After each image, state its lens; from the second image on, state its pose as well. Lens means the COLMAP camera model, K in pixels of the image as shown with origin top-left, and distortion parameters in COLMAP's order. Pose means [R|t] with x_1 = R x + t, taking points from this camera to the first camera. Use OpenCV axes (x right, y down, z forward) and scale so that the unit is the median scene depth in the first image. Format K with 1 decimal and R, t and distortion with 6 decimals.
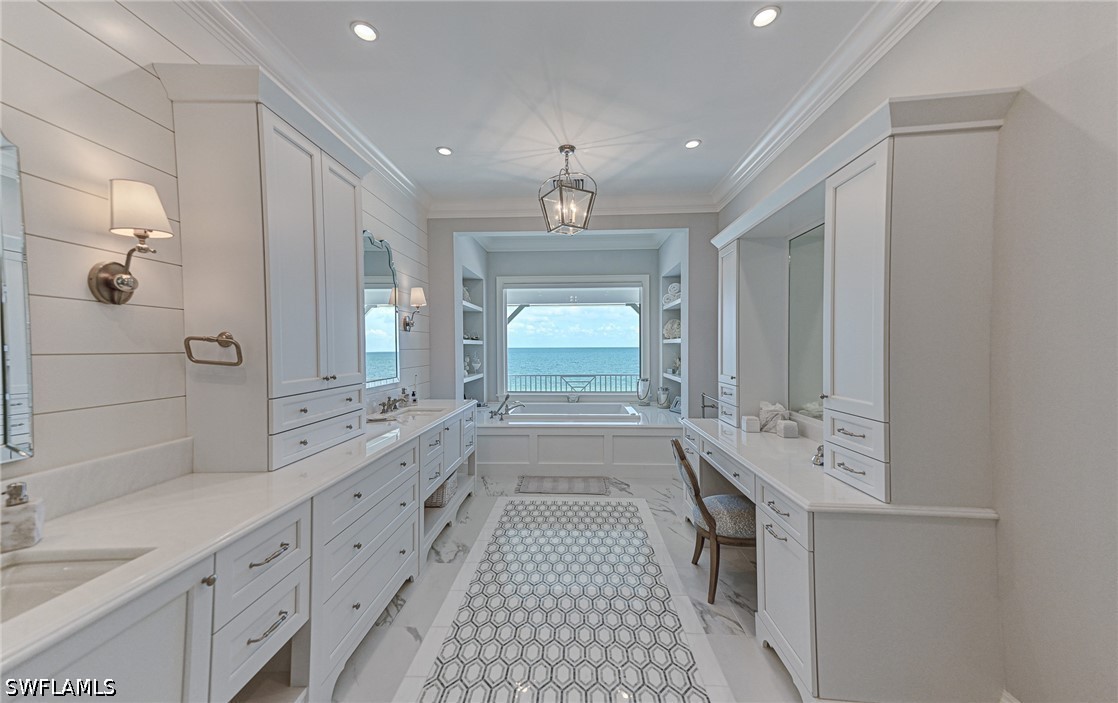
lens RADIAL K [[406.9, 0, 559.0], [0, 406.9, 351.5], [0, 0, 1]] dist [0.000088, 0.000003]
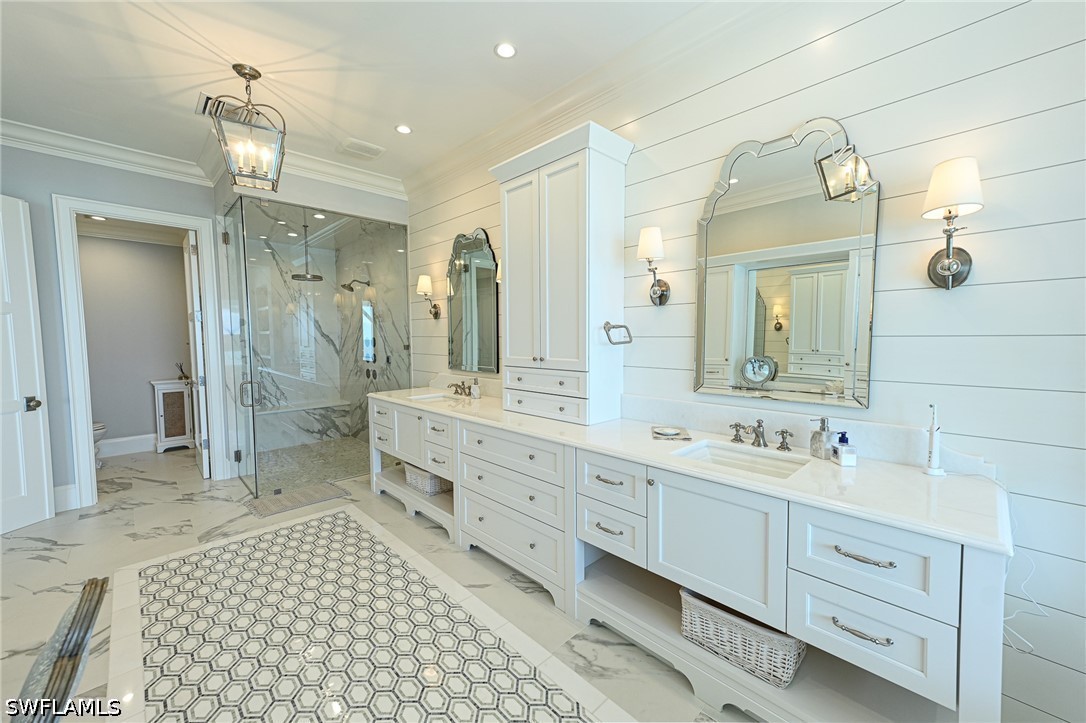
lens RADIAL K [[420.6, 0, 543.0], [0, 420.6, 361.5], [0, 0, 1]] dist [0.040246, 0.000118]
pose [[-0.684034, 0.058843, -0.727073, 0.336218], [0.002329, 0.996912, 0.078490, -0.028694], [0.729447, 0.051996, -0.682058, 1.827073]]
